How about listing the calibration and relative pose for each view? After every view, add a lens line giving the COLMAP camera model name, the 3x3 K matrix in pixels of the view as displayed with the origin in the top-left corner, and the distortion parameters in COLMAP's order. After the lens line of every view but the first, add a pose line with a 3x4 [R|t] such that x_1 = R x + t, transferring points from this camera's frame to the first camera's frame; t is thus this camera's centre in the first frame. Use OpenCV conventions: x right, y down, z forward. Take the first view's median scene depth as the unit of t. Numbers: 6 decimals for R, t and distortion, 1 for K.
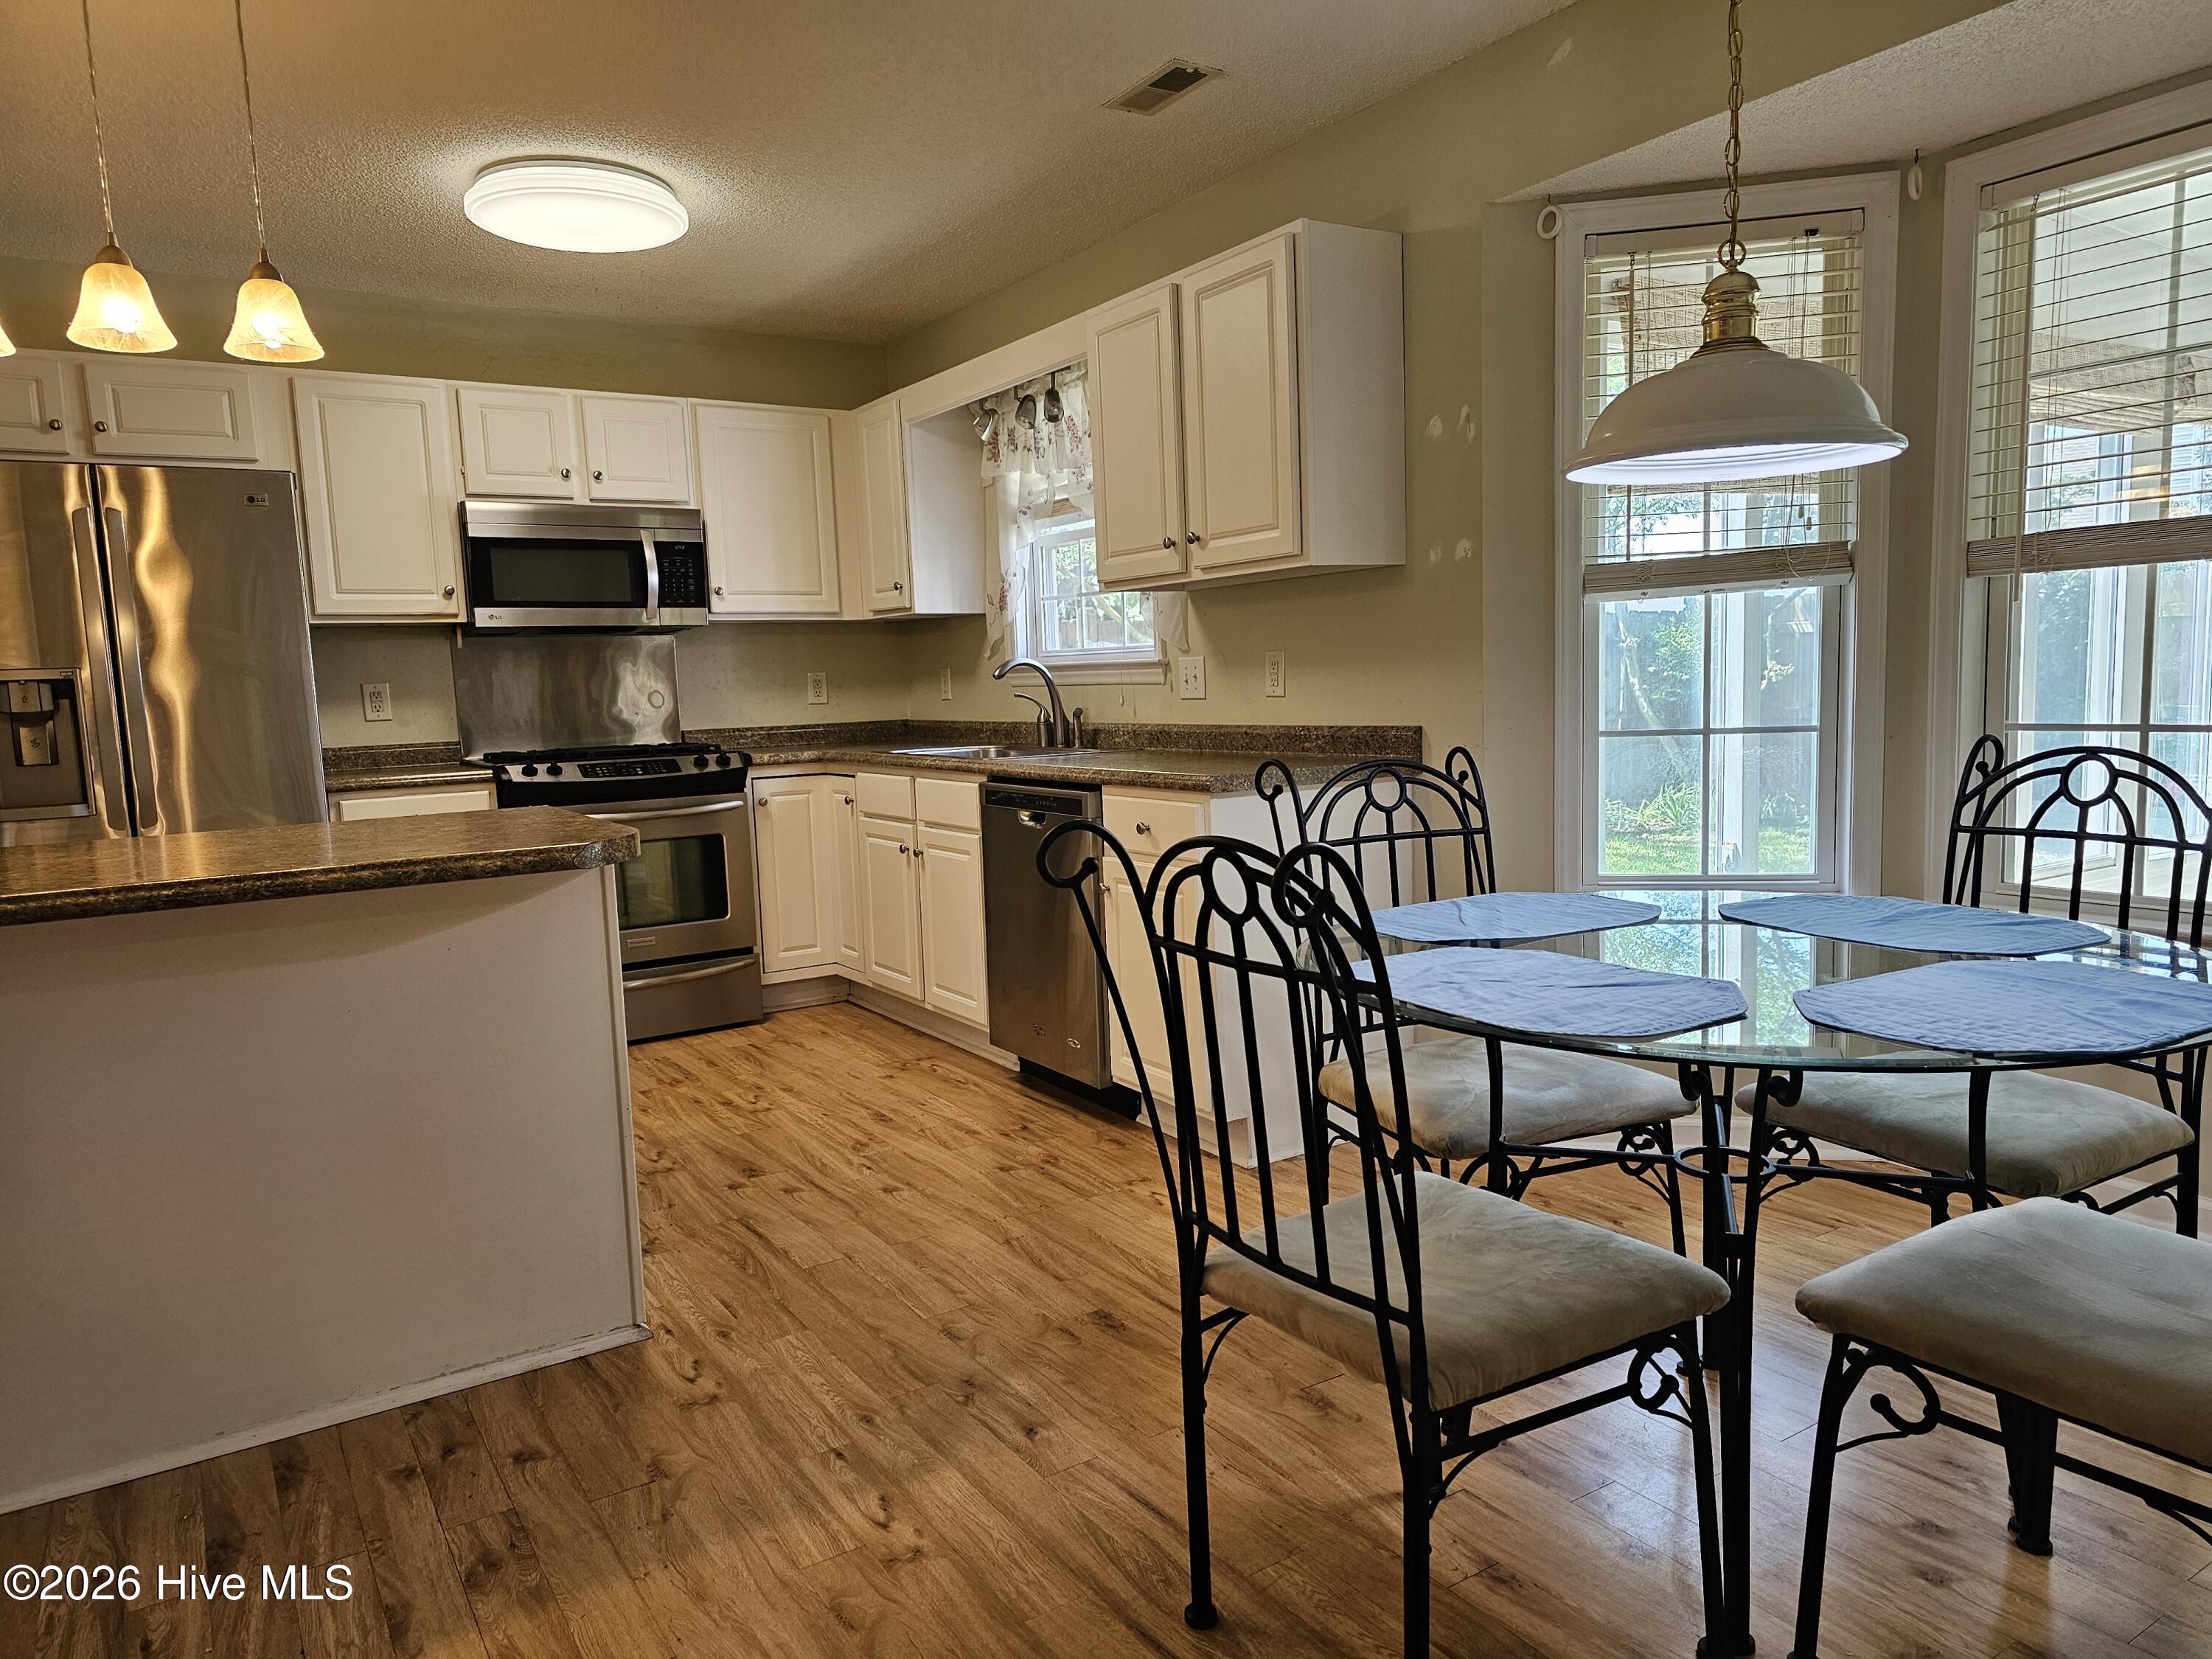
lens RADIAL K [[1487.9, 0, 1123.4], [0, 1487.9, 838.8], [0, 0, 1]] dist [0.048721, -0.035648]
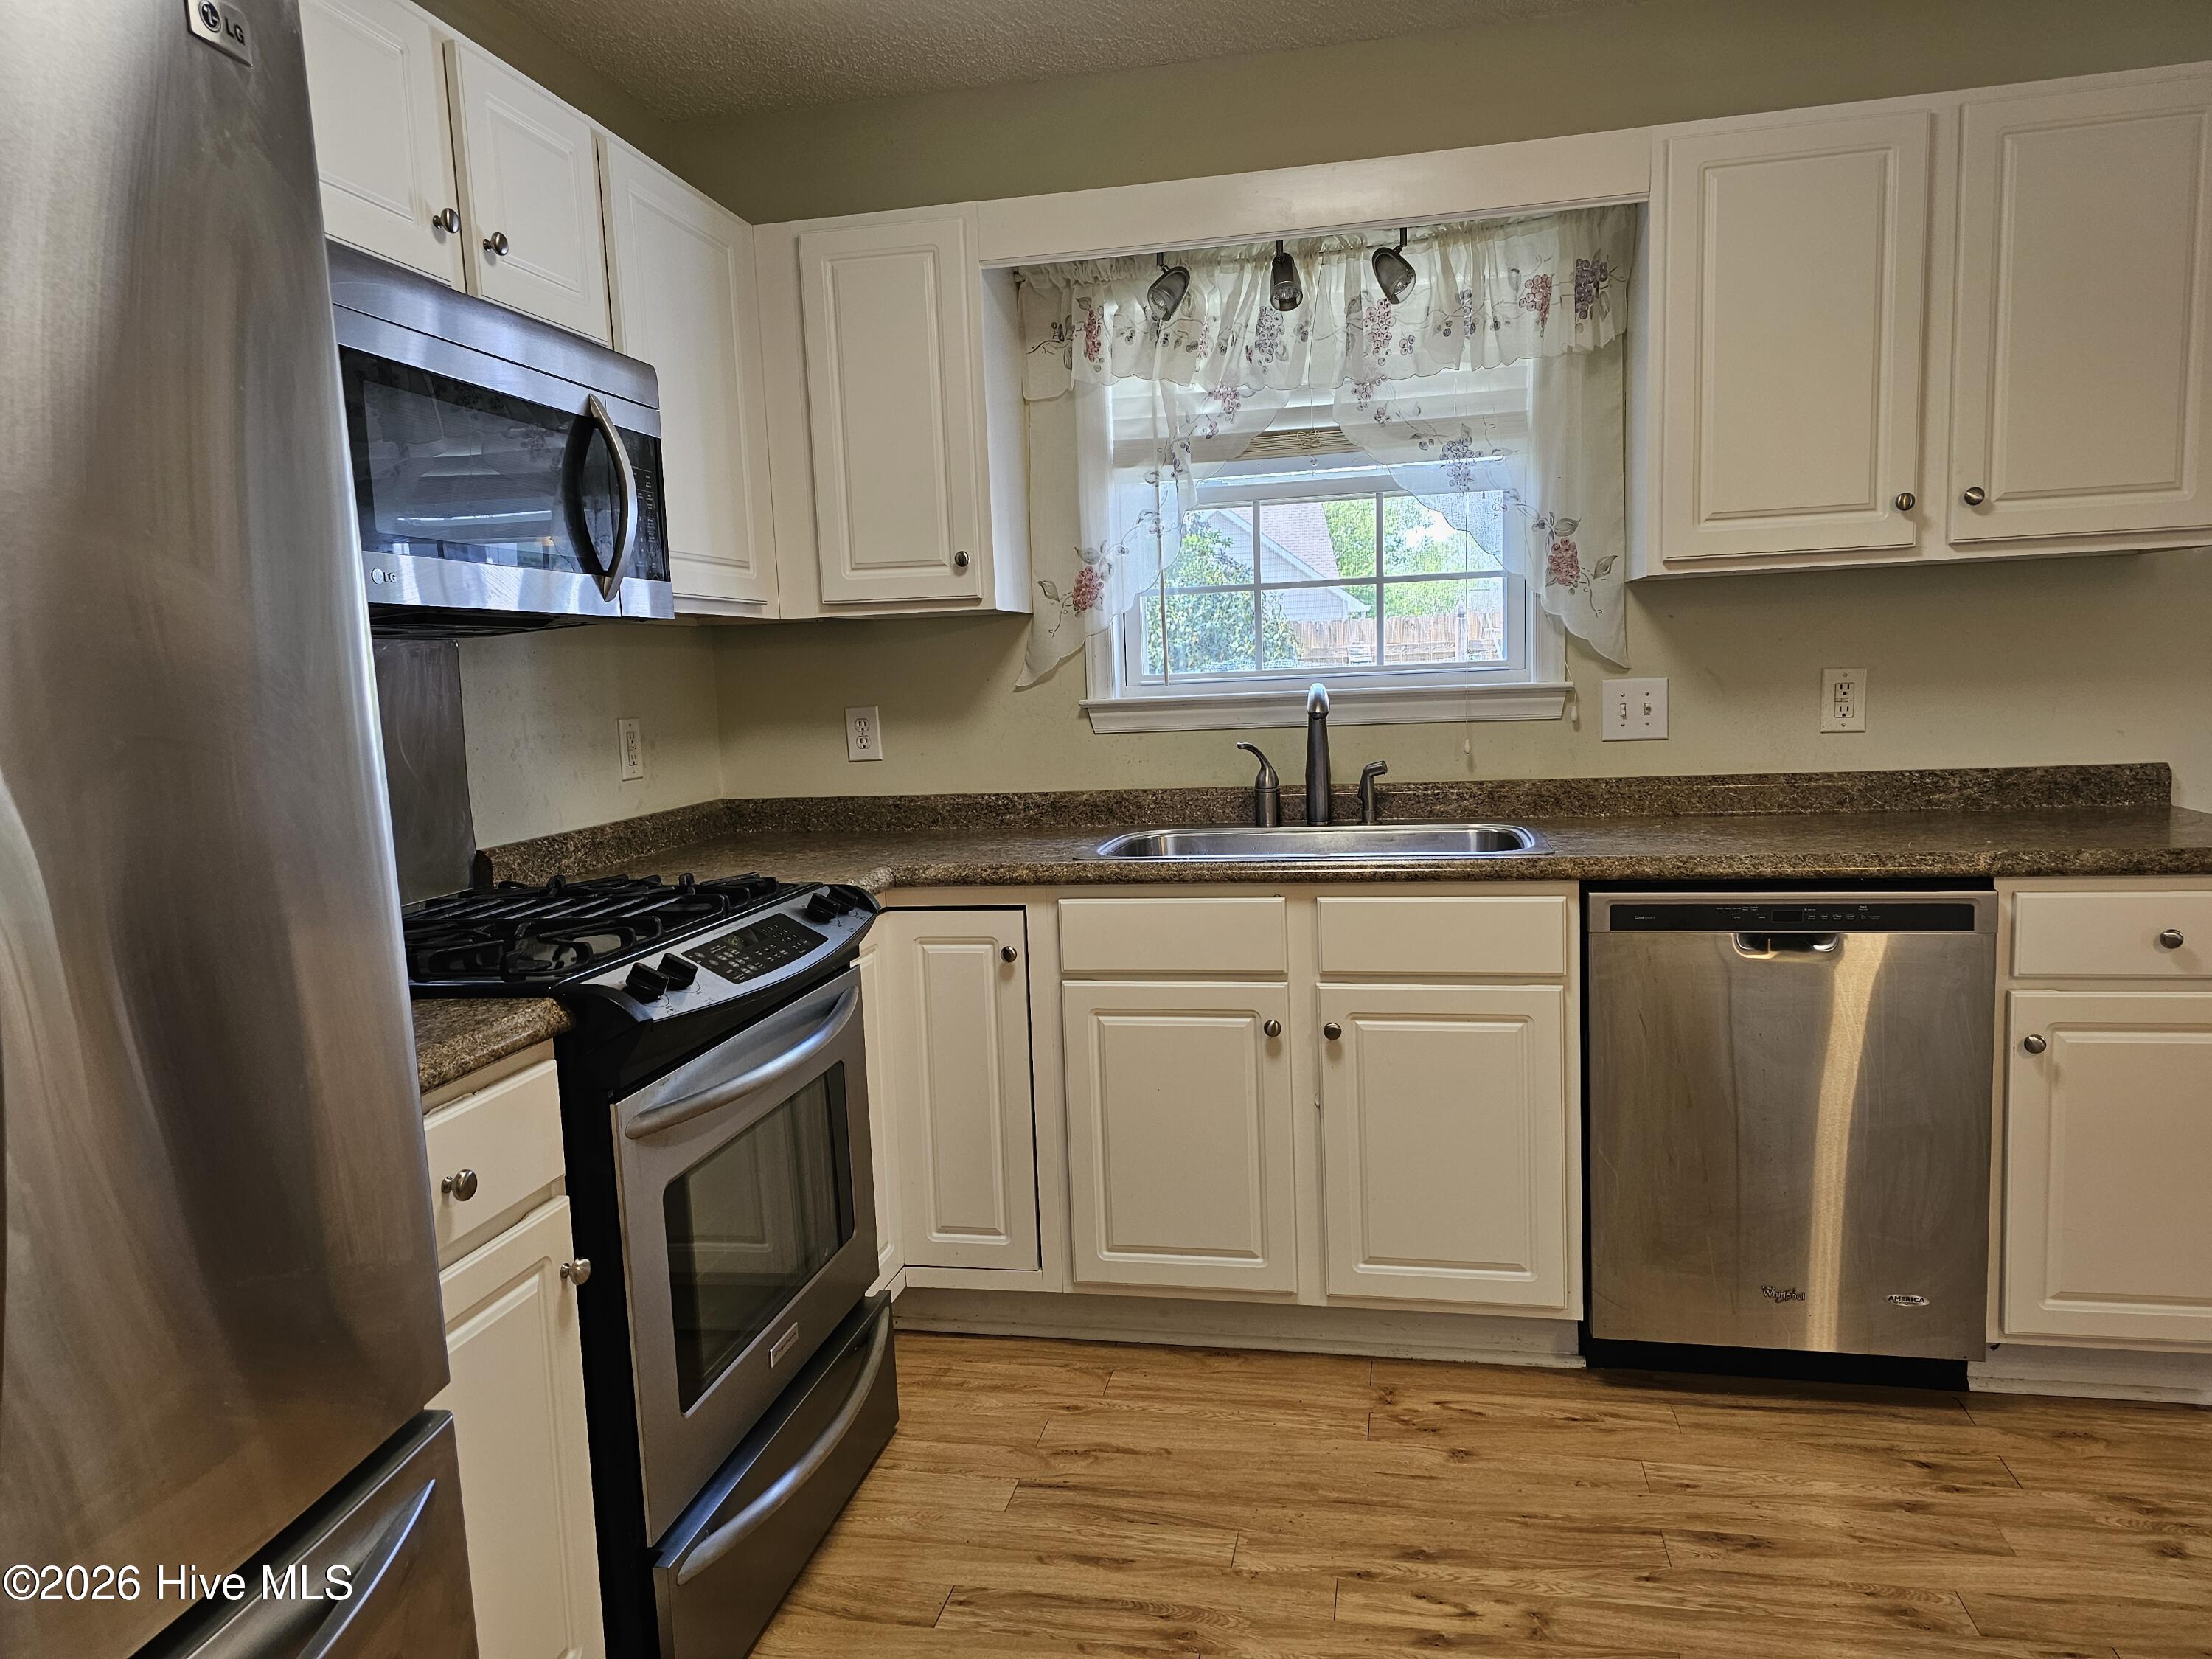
lens RADIAL K [[1487.9, 0, 1088.4], [0, 1487.9, 841.4], [0, 0, 1]] dist [0.048721, -0.035648]
pose [[0.704109, -0.074256, 0.706198, -0.621161], [0.093974, 0.995514, 0.010982, -0.079900], [-0.703846, 0.058632, 0.707929, 0.698747]]
